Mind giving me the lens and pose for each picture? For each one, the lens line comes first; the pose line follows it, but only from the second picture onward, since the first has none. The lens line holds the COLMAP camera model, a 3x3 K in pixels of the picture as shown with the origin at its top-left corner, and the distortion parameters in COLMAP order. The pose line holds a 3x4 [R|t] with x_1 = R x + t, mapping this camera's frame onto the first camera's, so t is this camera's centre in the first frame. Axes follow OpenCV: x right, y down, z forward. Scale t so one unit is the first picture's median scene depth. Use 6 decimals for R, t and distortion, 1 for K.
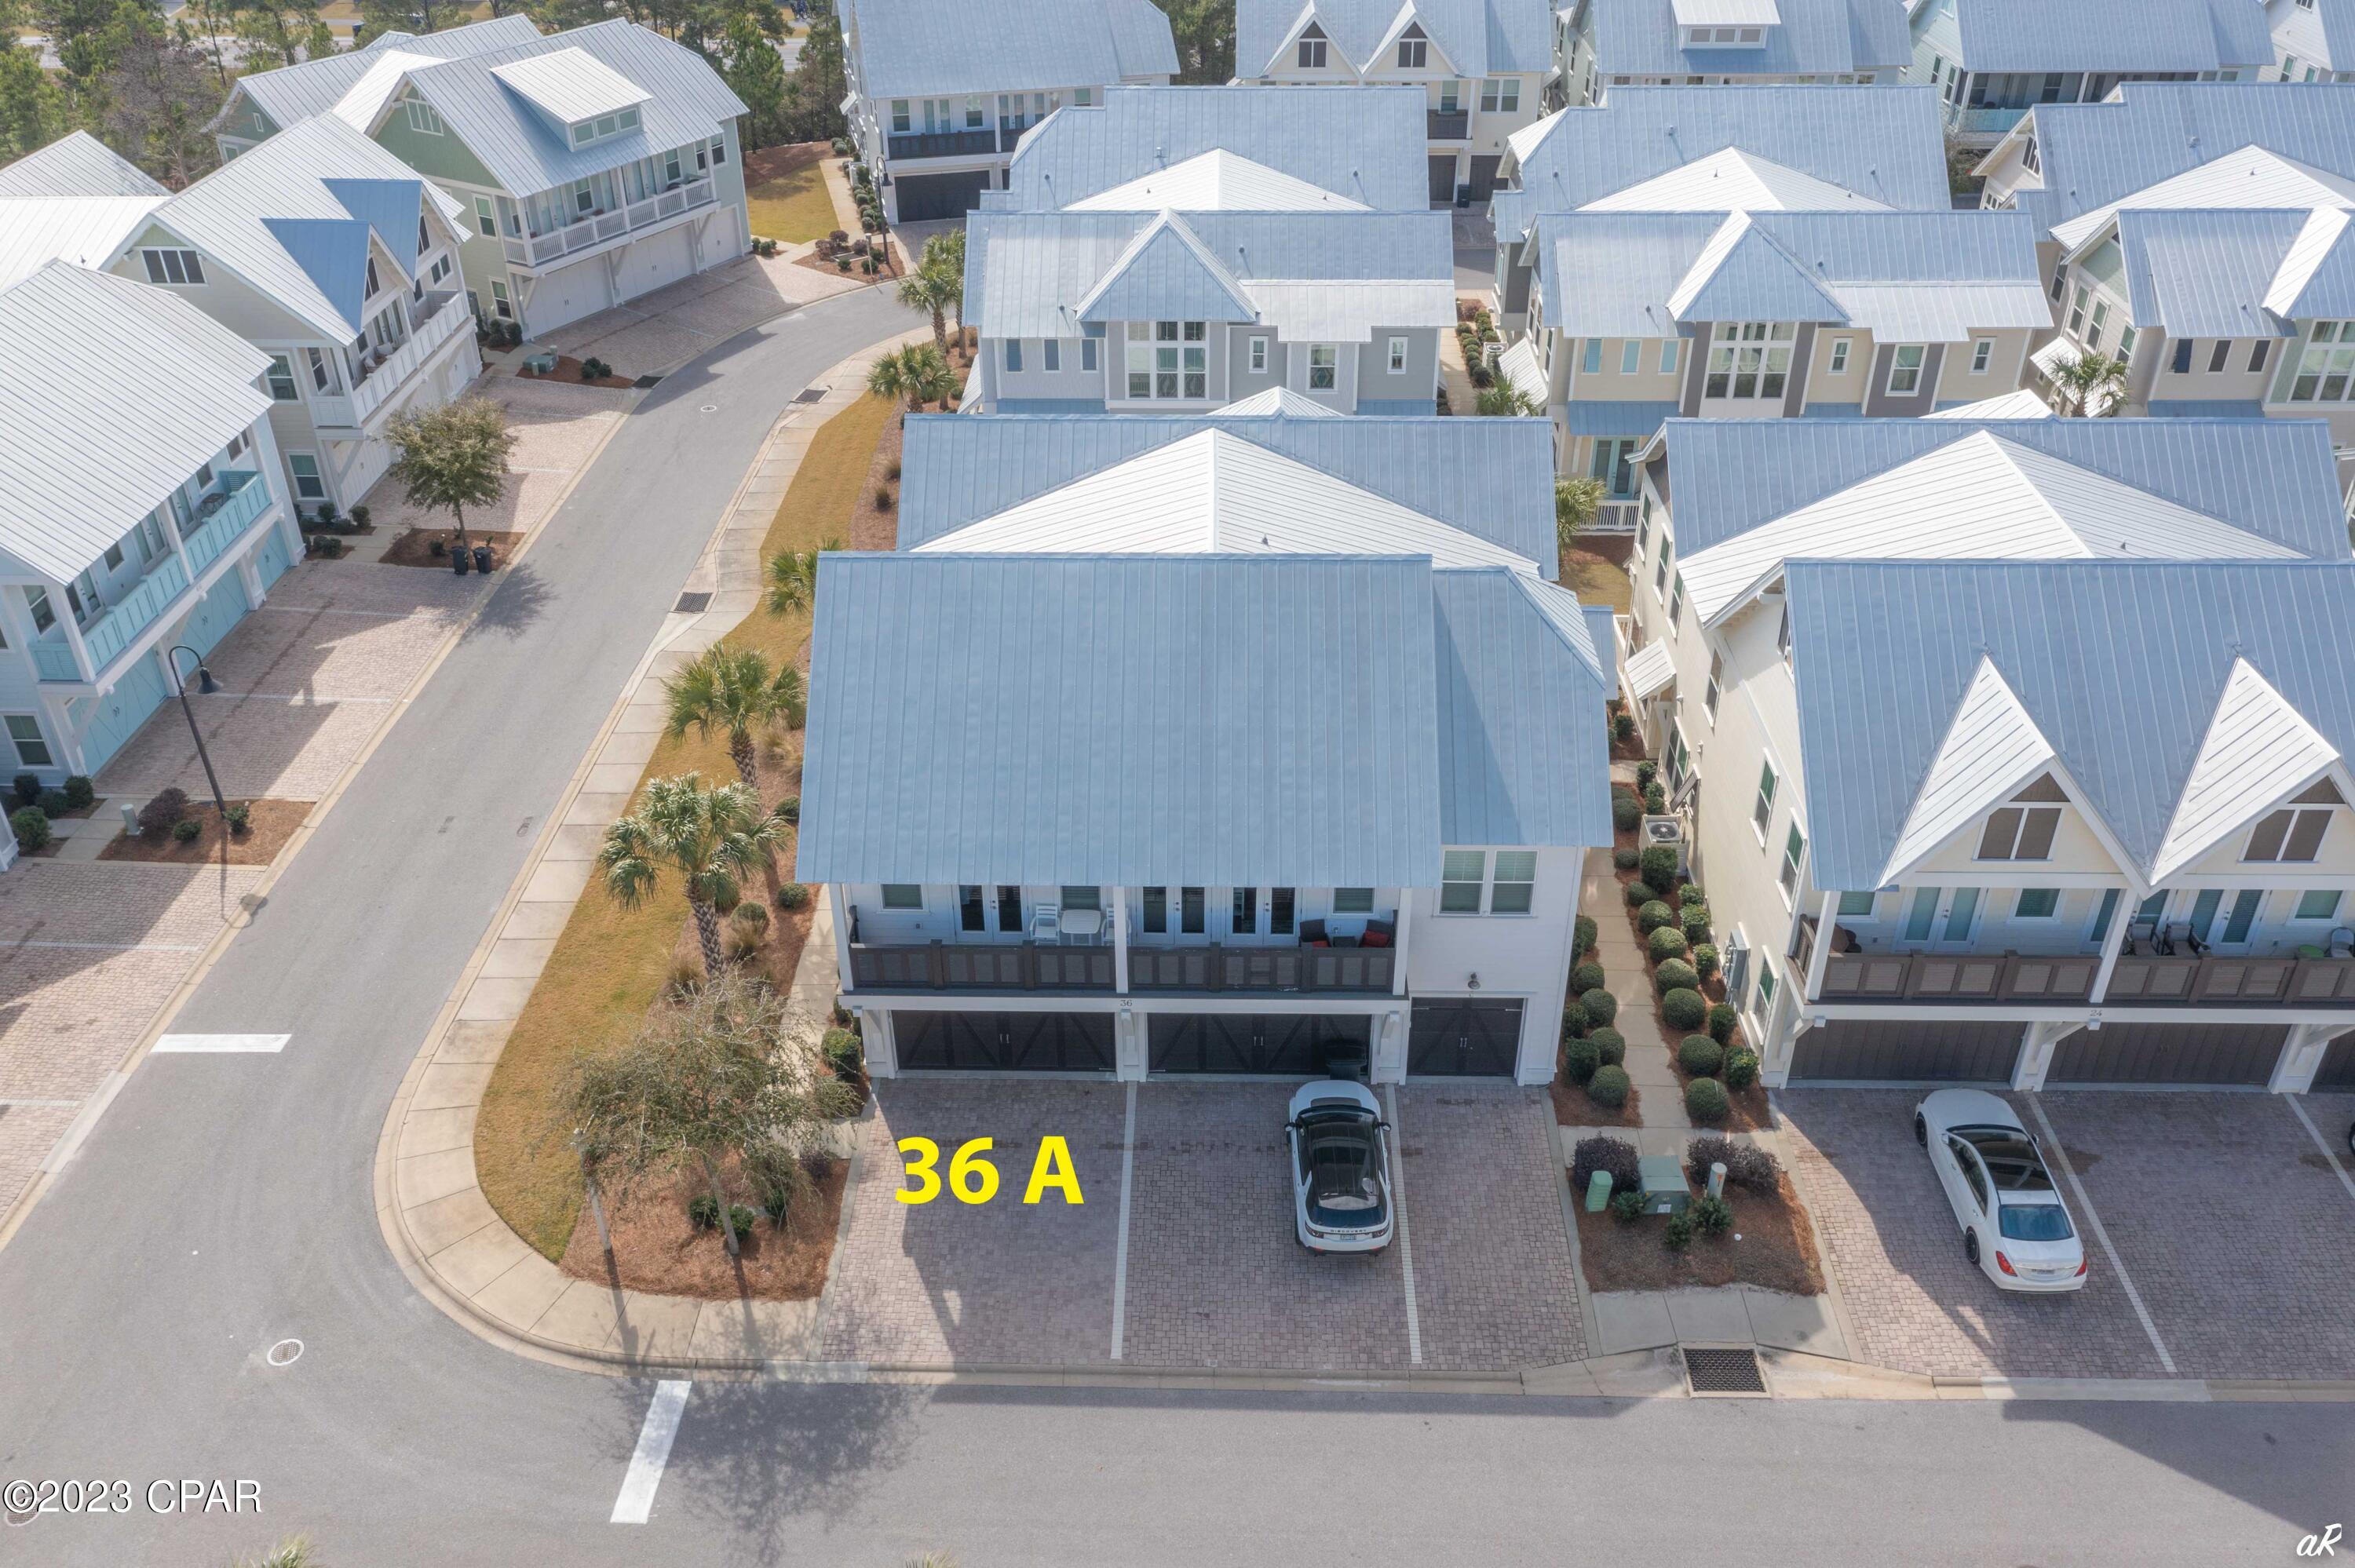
lens RADIAL K [[1844.3, 0, 1177.5], [0, 1844.3, 784.0], [0, 0, 1]] dist [-0.005603, 0.008459]
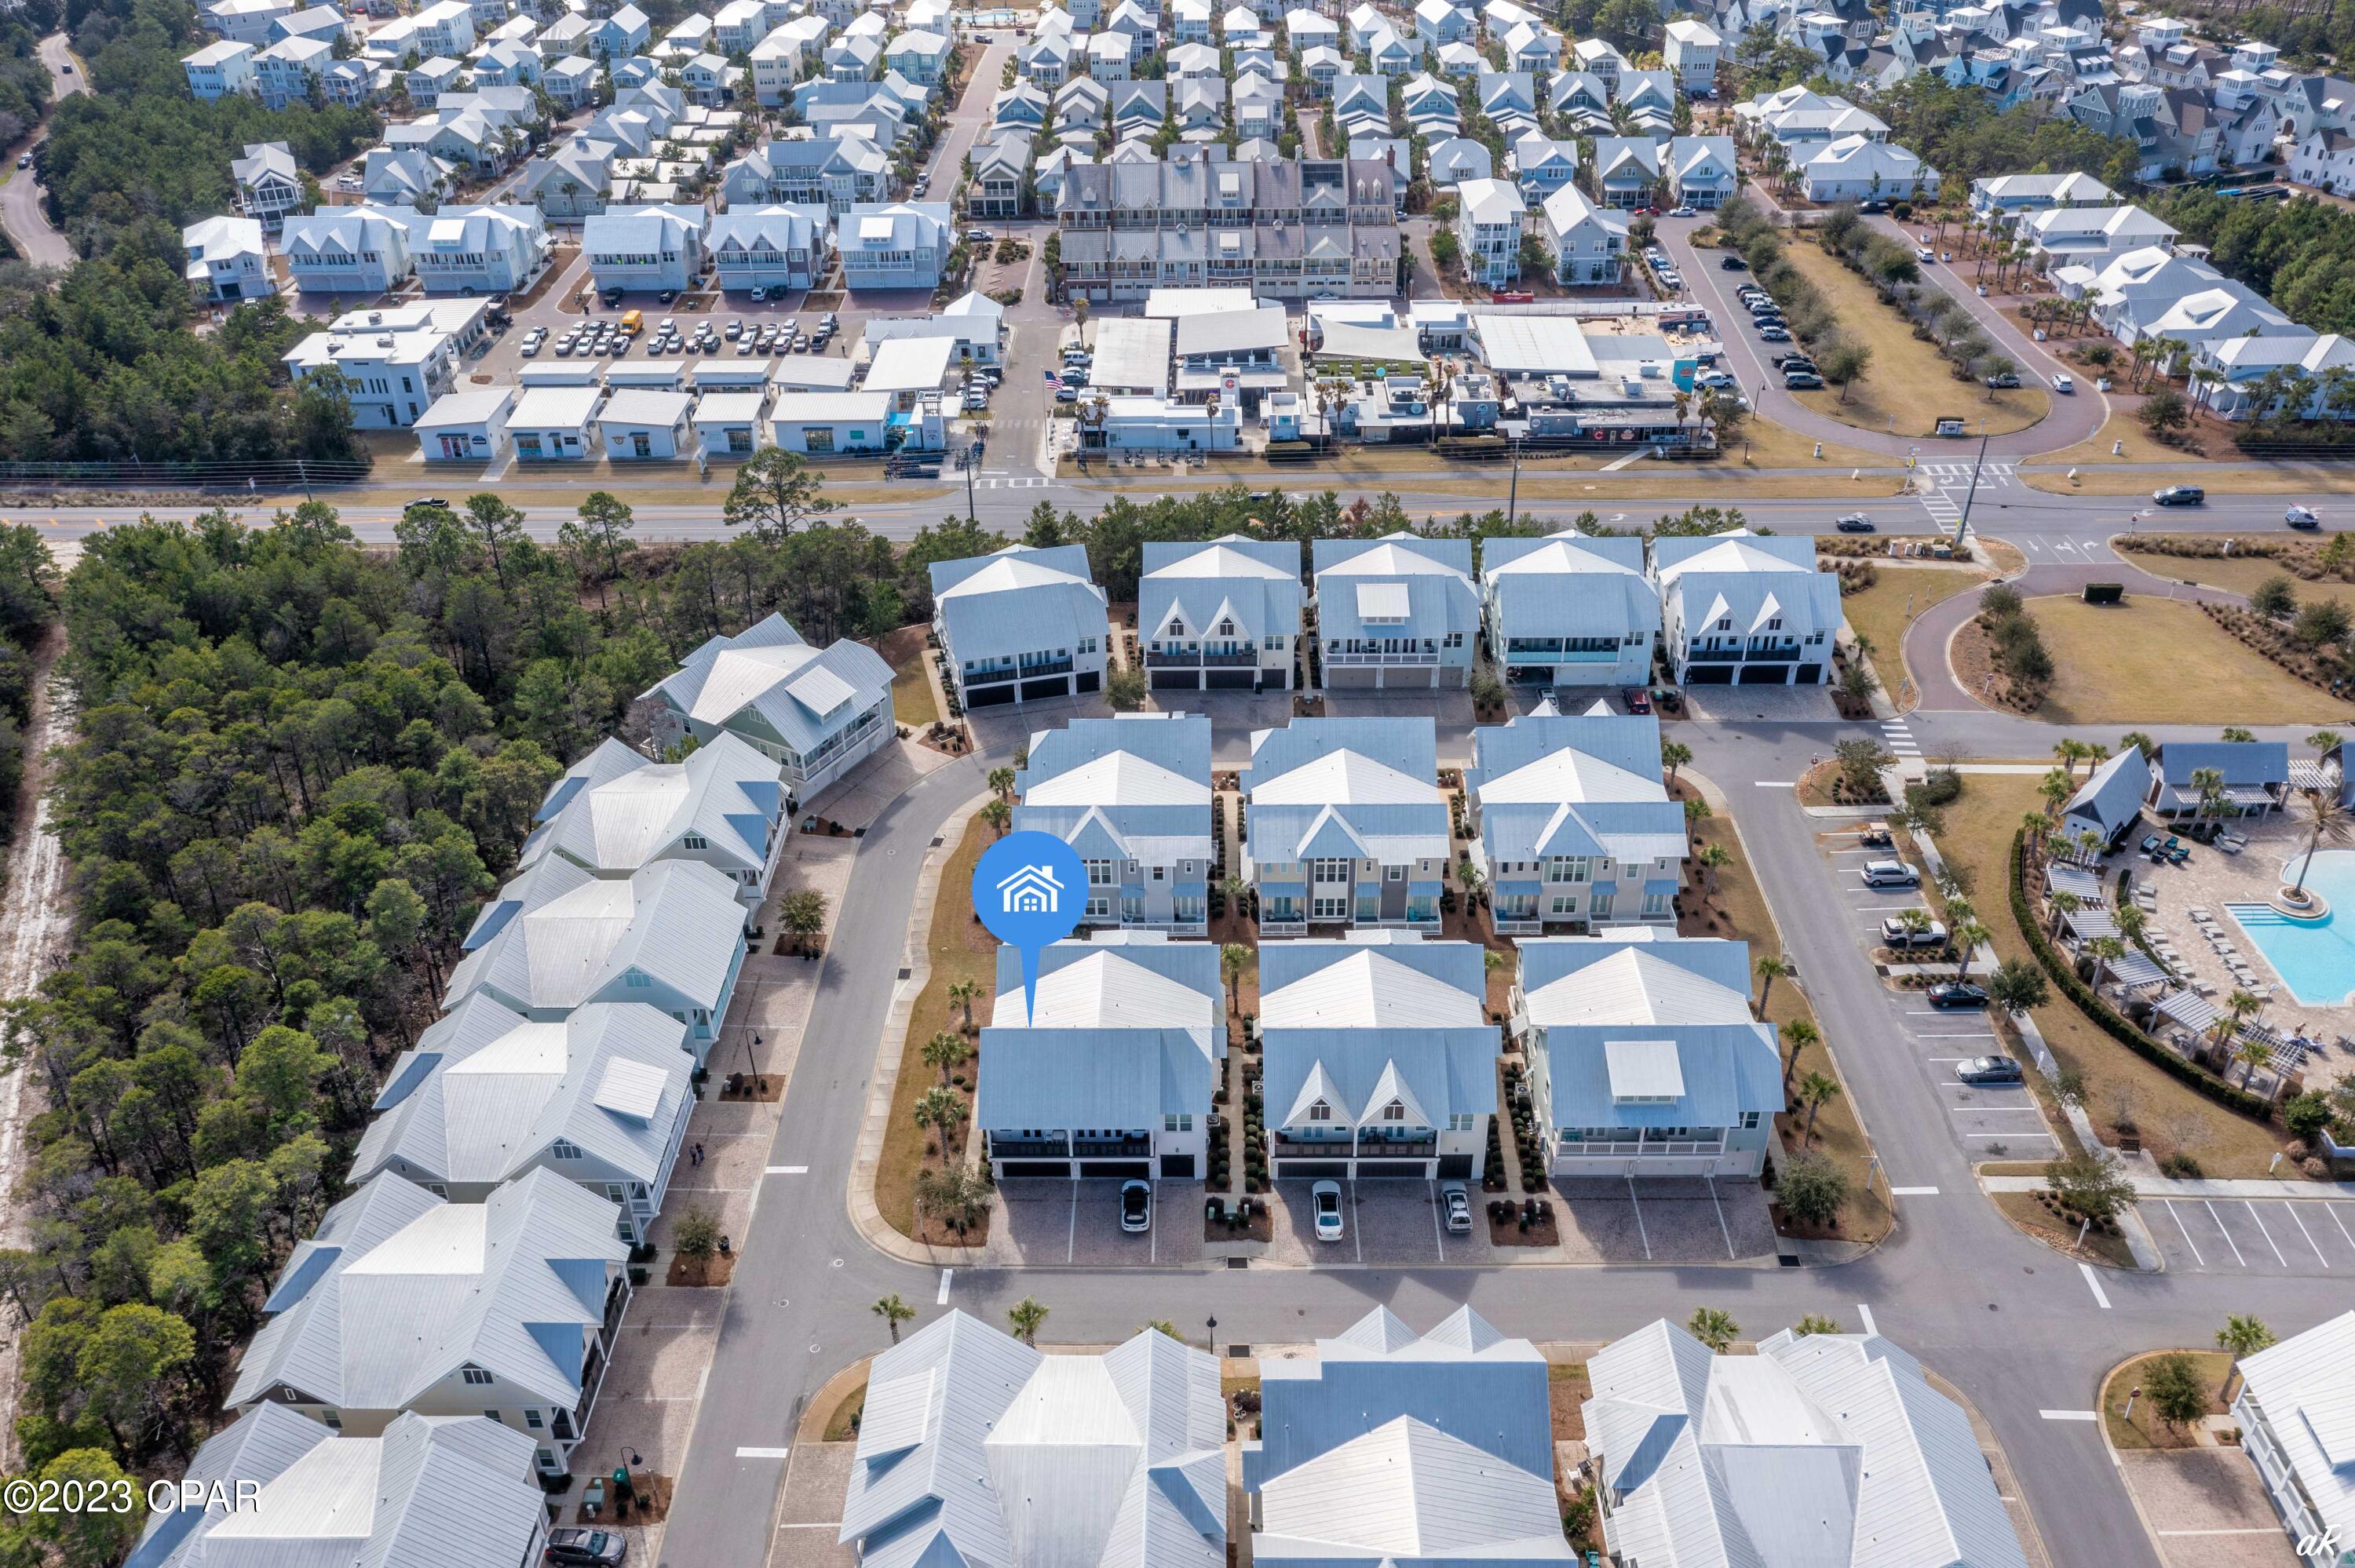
lens RADIAL K [[1844.3, 0, 1177.5], [0, 1844.3, 784.0], [0, 0, 1]] dist [-0.005603, 0.008459]
pose [[0.999921, -0.012525, -0.000541, 0.171447], [0.012529, 0.999891, 0.007855, -0.580322], [0.000442, -0.007861, 0.999969, -2.325352]]
